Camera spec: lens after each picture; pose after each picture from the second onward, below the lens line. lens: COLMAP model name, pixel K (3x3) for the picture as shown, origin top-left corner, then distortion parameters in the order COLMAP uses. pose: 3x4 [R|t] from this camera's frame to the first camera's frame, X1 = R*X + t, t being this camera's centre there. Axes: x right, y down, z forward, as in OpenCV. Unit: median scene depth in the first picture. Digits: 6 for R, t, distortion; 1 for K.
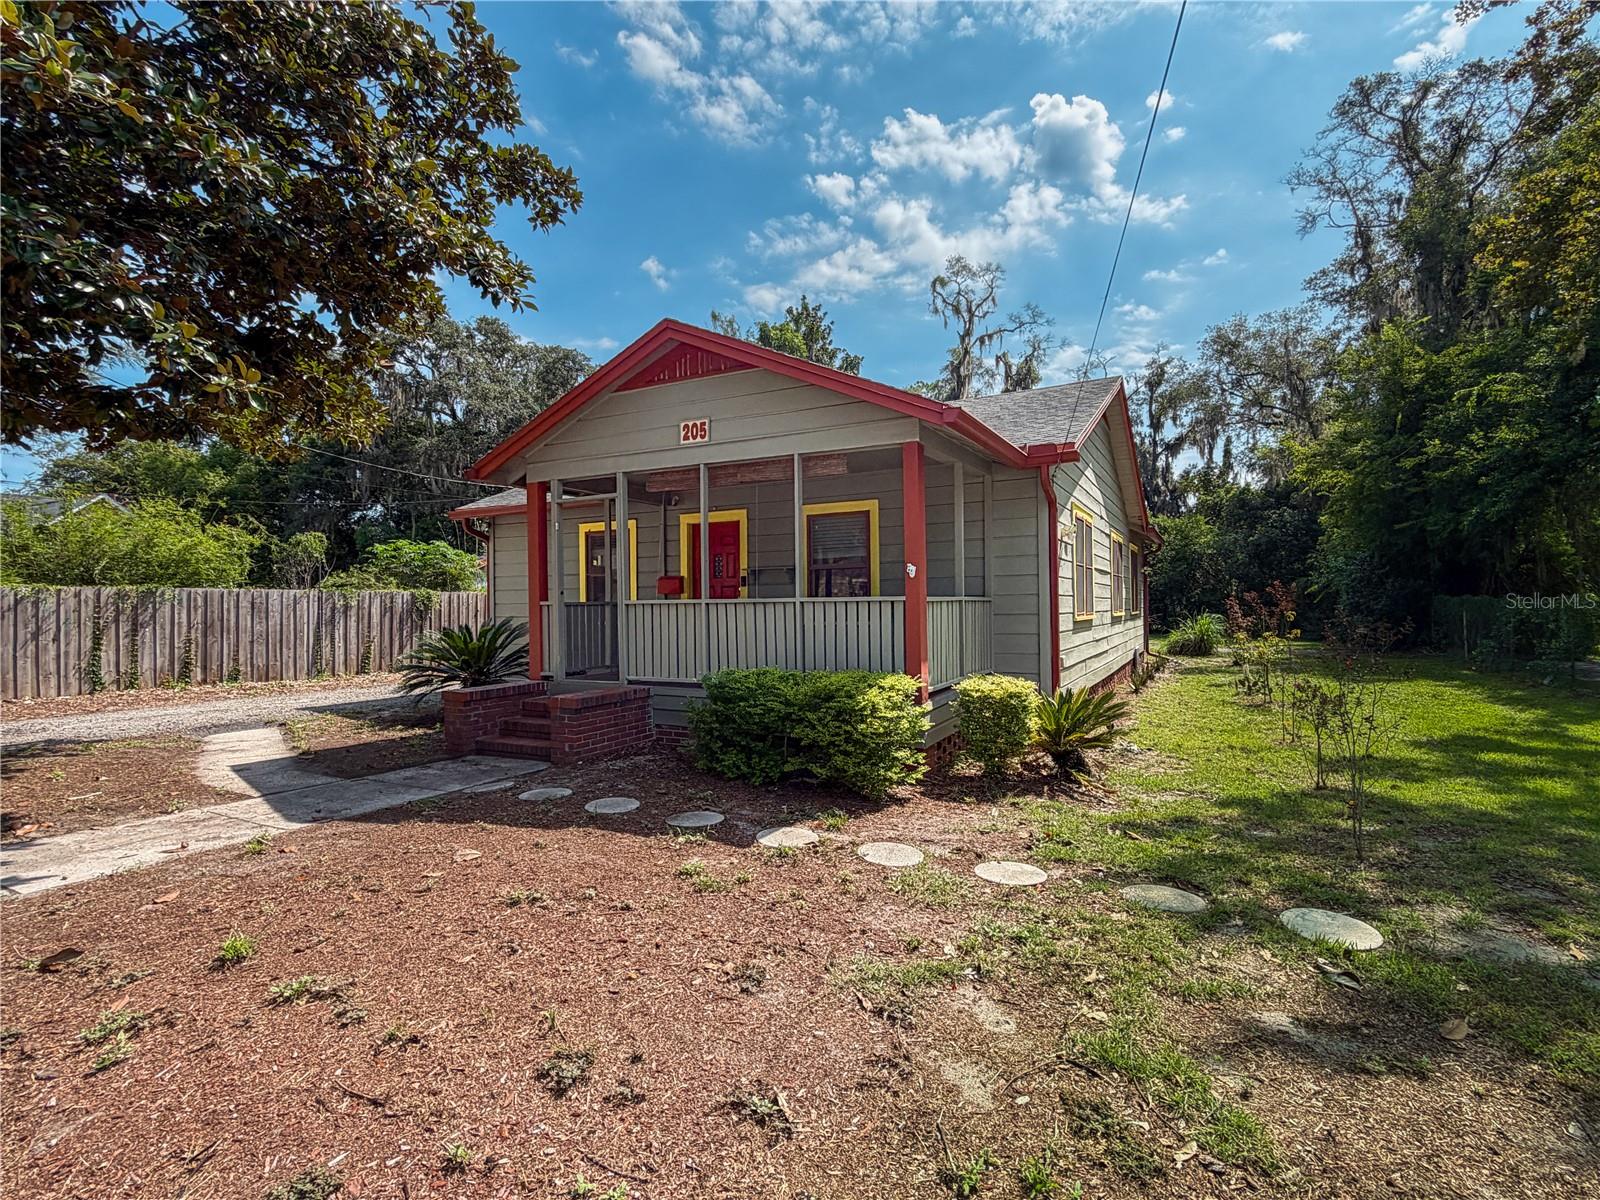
lens RADIAL K [[752.4, 0, 824.7], [0, 752.4, 587.0], [0, 0, 1]] dist [0.000954, 0.000021]
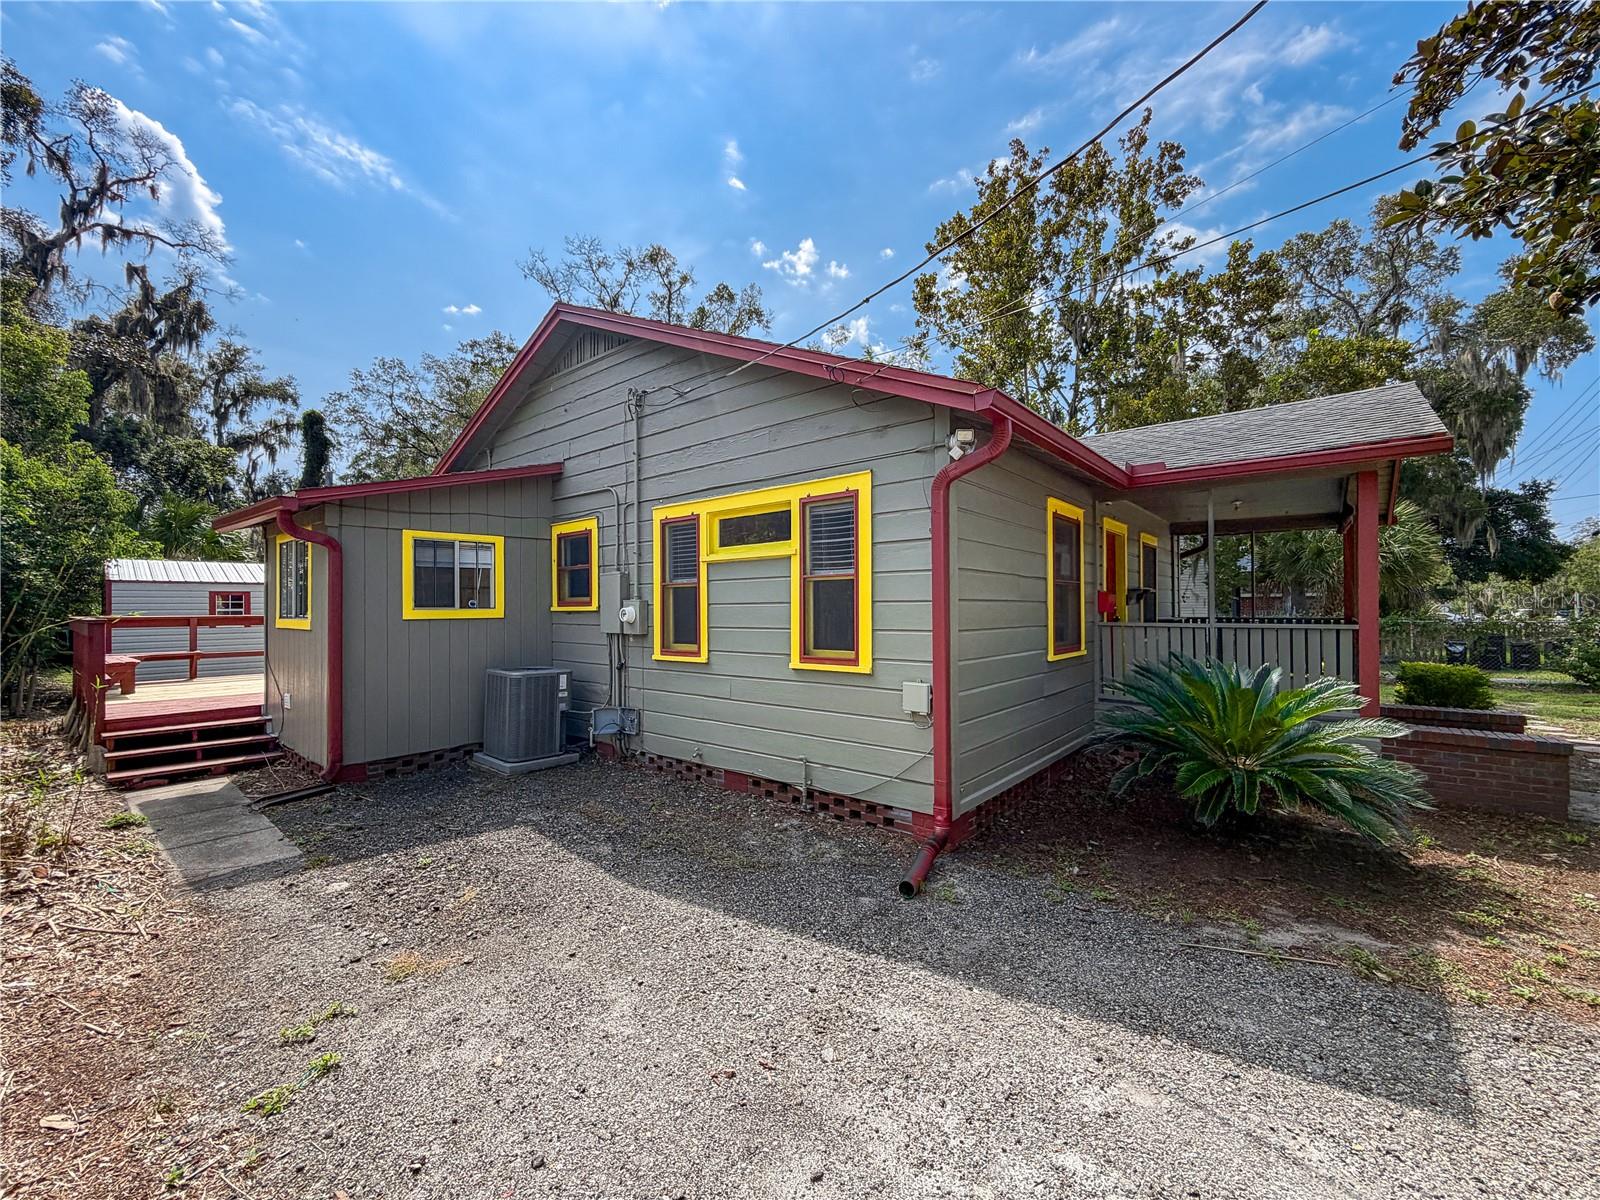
lens RADIAL K [[640.6, 0, 792.0], [0, 640.6, 596.6], [0, 0, 1]] dist [-0.001038, -0.000250]
pose [[0.218726, 0.029028, 0.975354, -0.866702], [-0.022200, 0.999447, -0.024767, 0.014993], [-0.975534, -0.016236, 0.219250, 1.076647]]
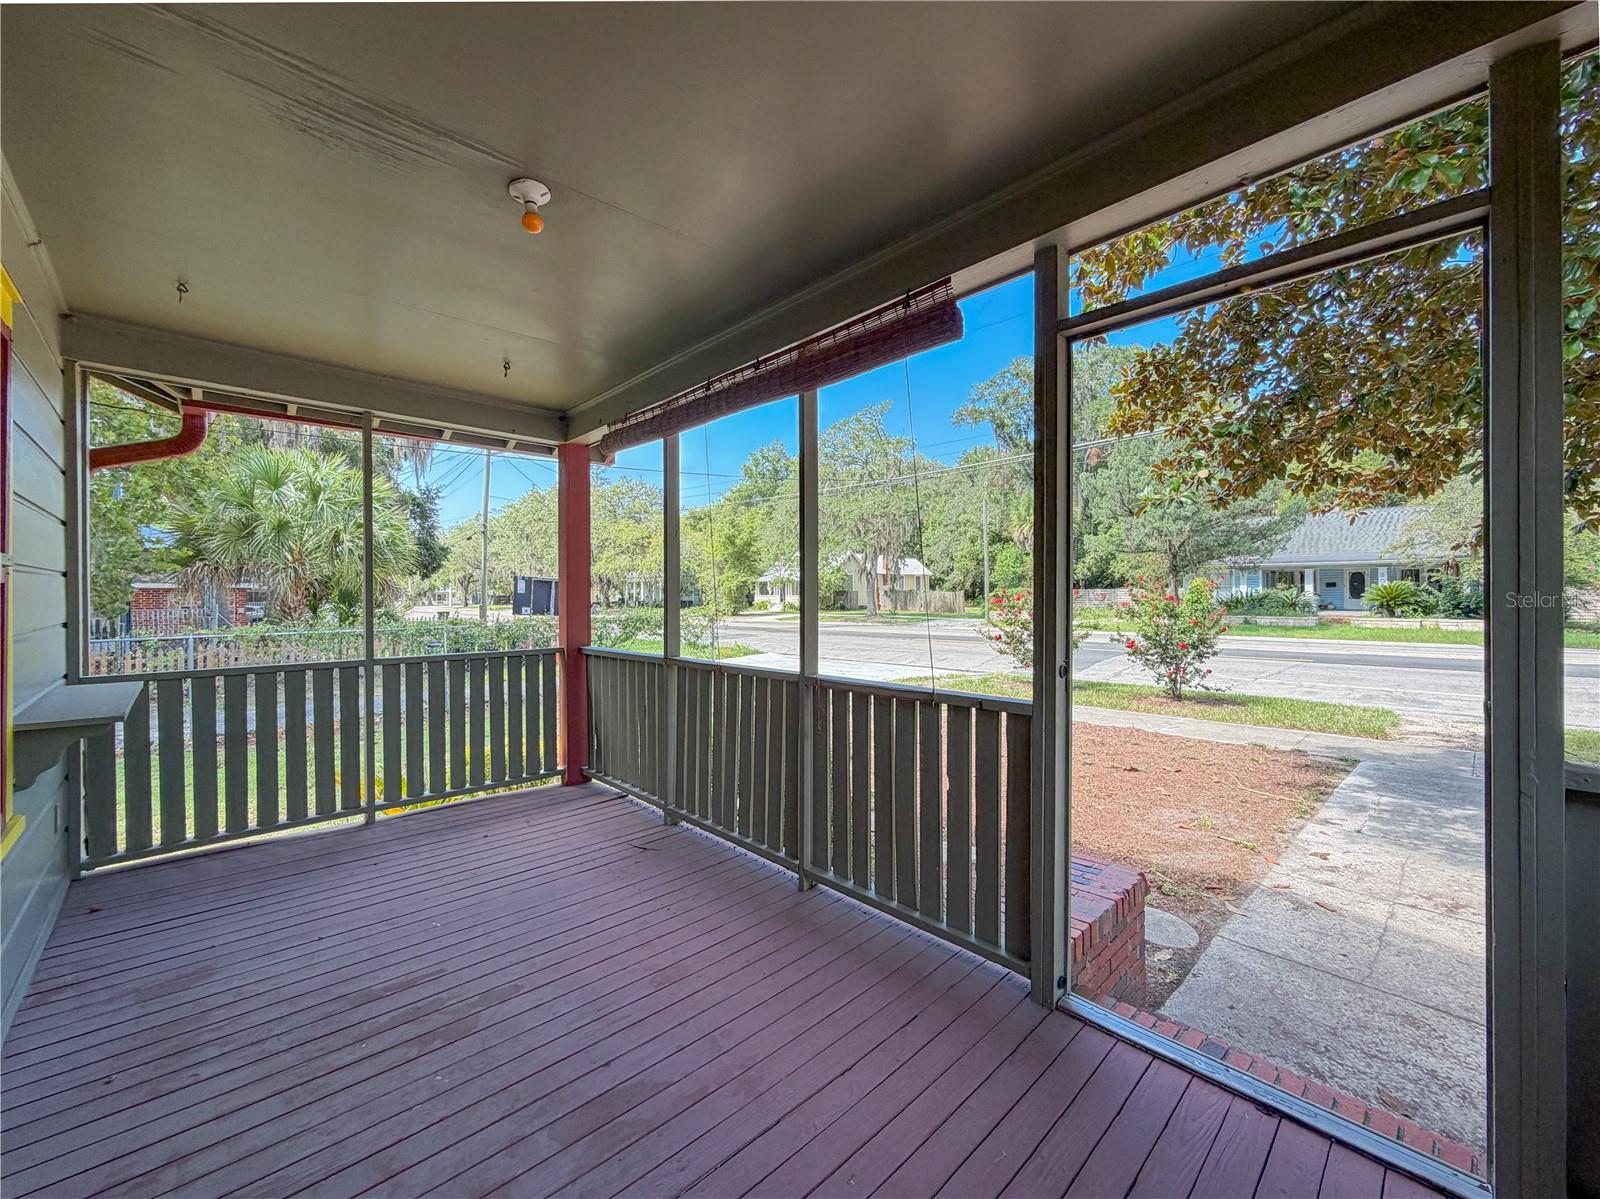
lens RADIAL K [[635.2, 0, 794.9], [0, 635.2, 598.3], [0, 0, 1]] dist [-0.001609, 0.000027]
pose [[-0.943965, 0.016426, 0.329638, -0.174287], [0.011940, 0.999807, -0.015628, -0.014404], [-0.329831, -0.010816, -0.943978, 0.867500]]
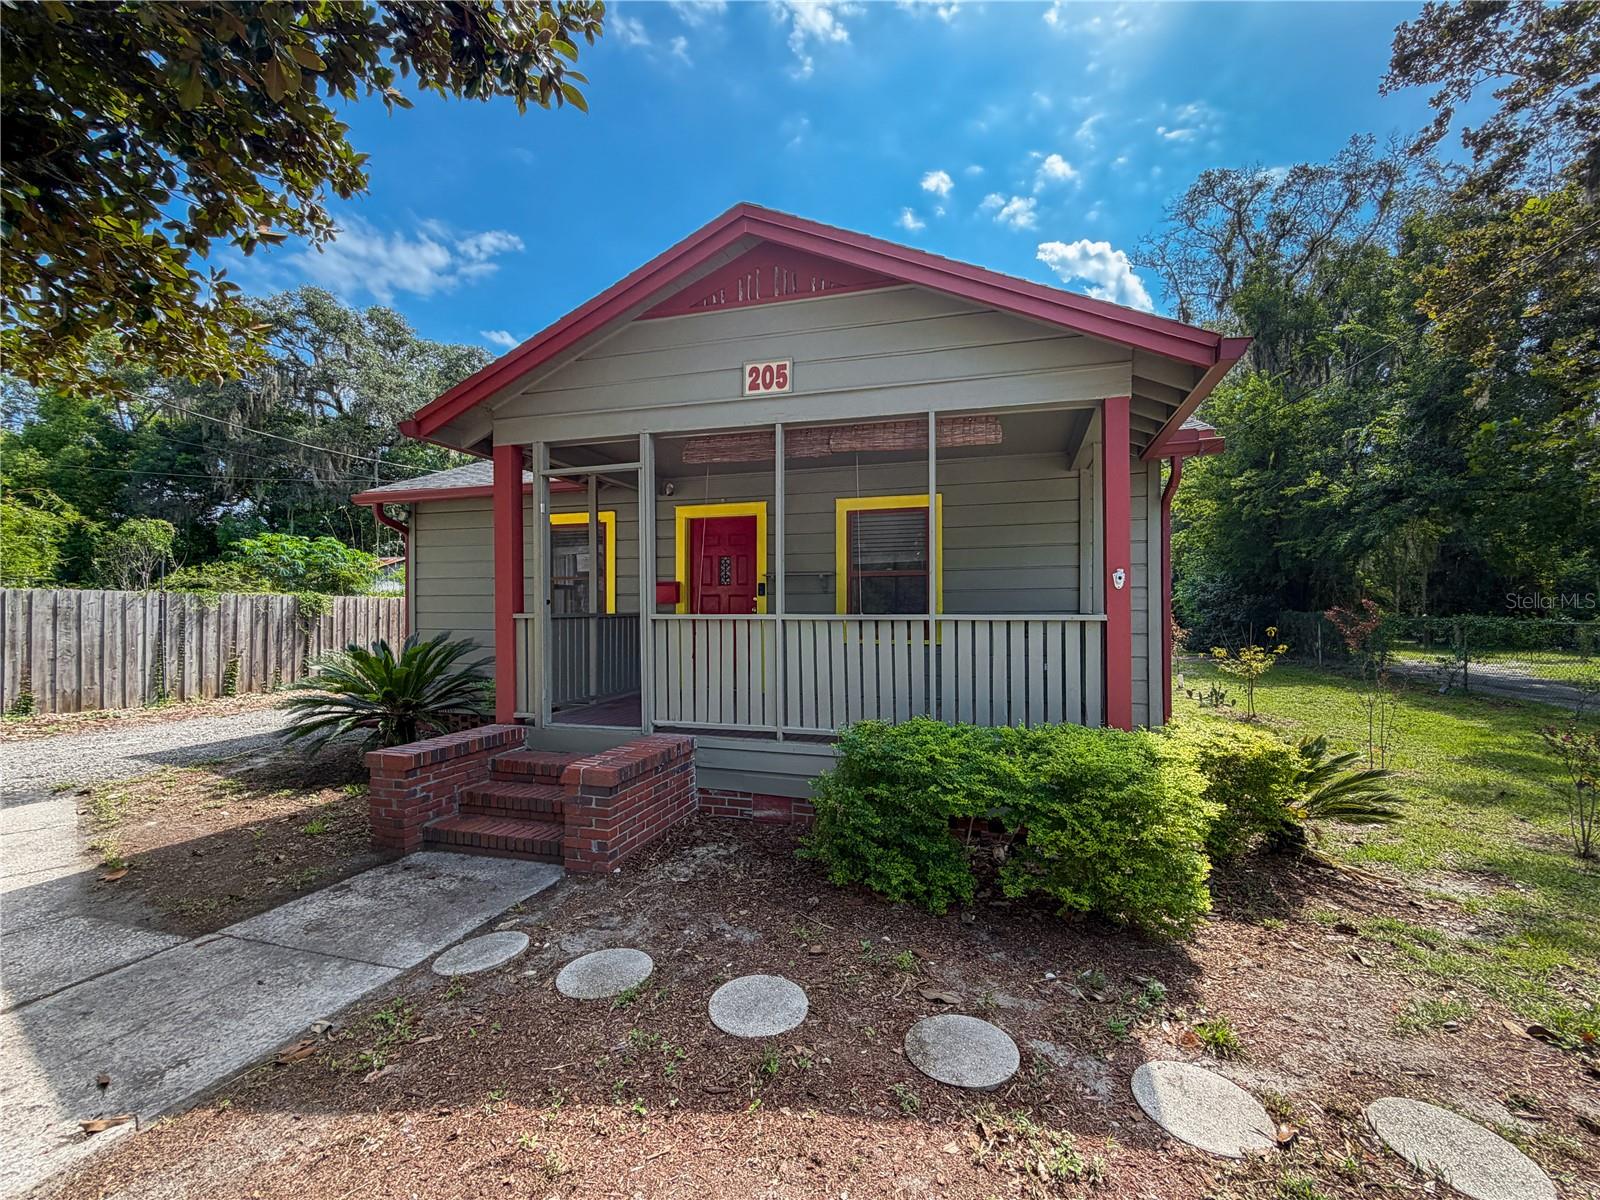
lens RADIAL K [[646.2, 0, 823.8], [0, 646.2, 602.5], [0, 0, 1]] dist [0.000262, 0.000031]
pose [[0.980931, 0.011868, 0.193994, -0.154571], [-0.013932, 0.999860, 0.009279, -0.000682], [-0.193857, -0.011804, 0.980959, 0.254406]]
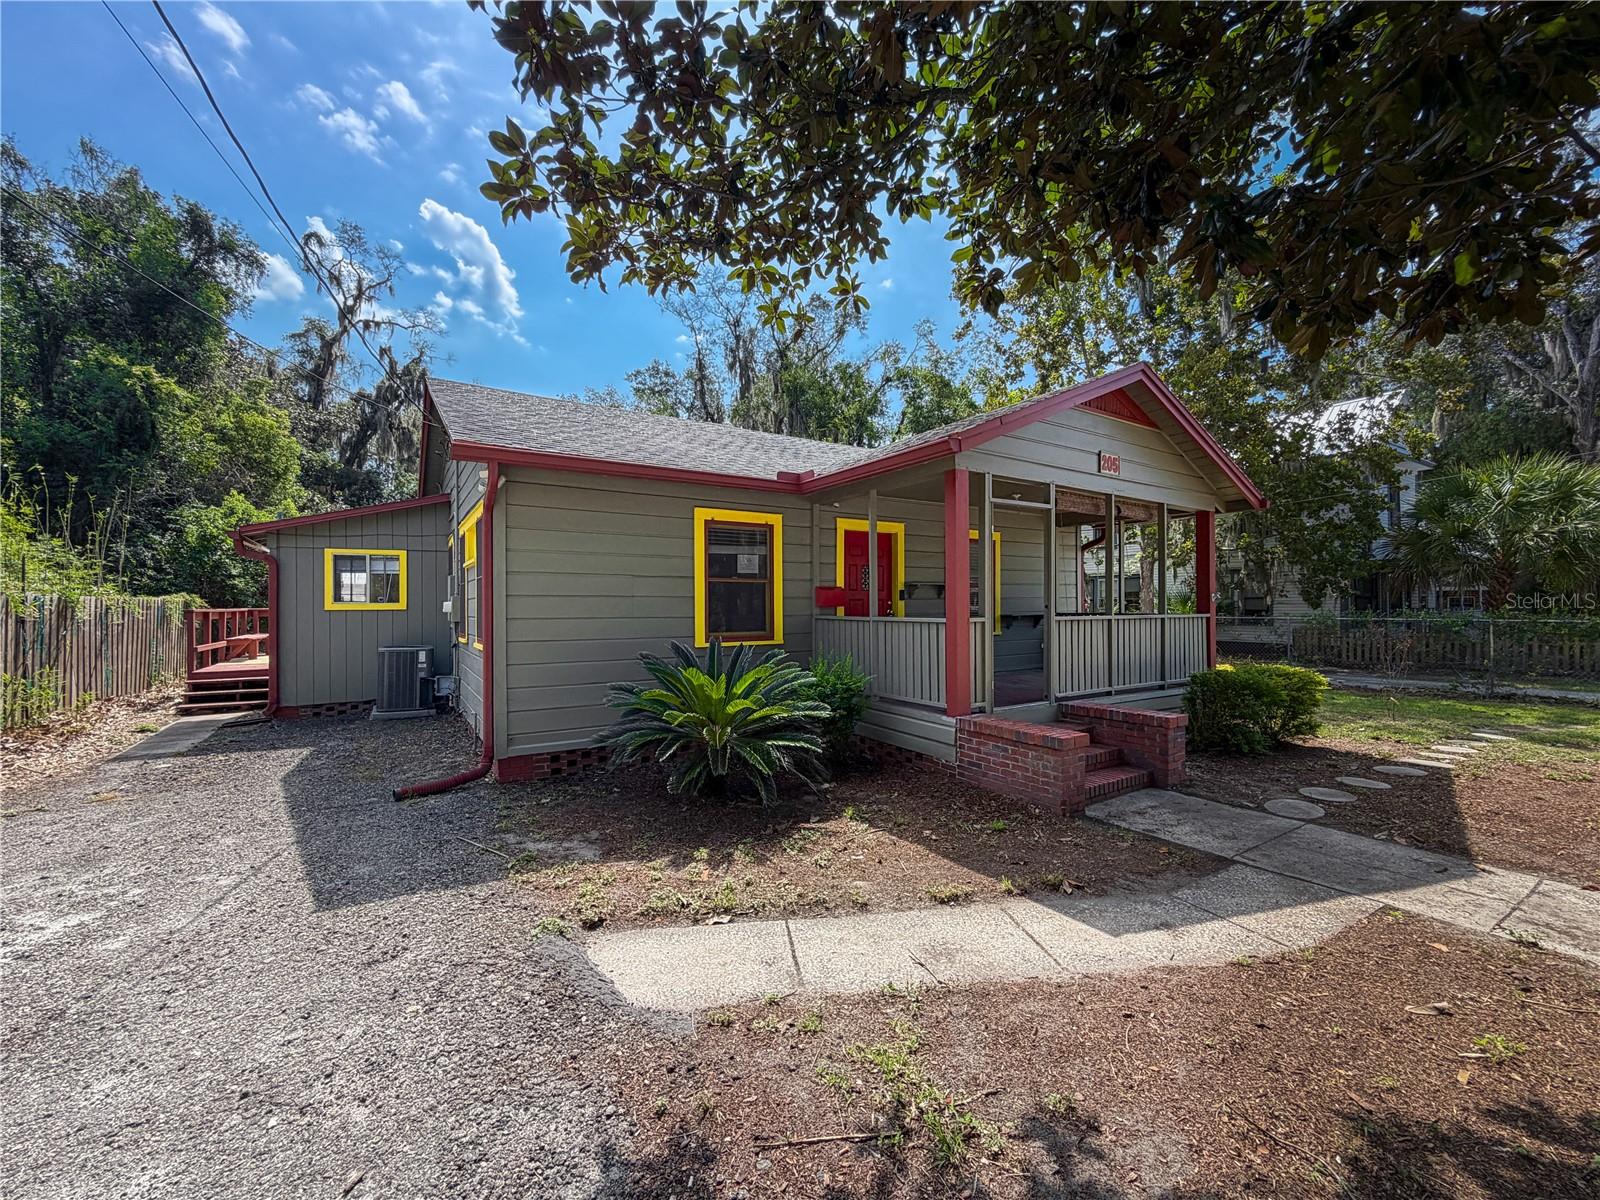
lens RADIAL K [[640.6, 0, 792.0], [0, 640.6, 596.6], [0, 0, 1]] dist [-0.001038, -0.000250]
pose [[0.509300, 0.020495, 0.860345, -0.794432], [-0.023025, 0.999683, -0.010184, 0.005591], [-0.860281, -0.014623, 0.509610, 0.600348]]
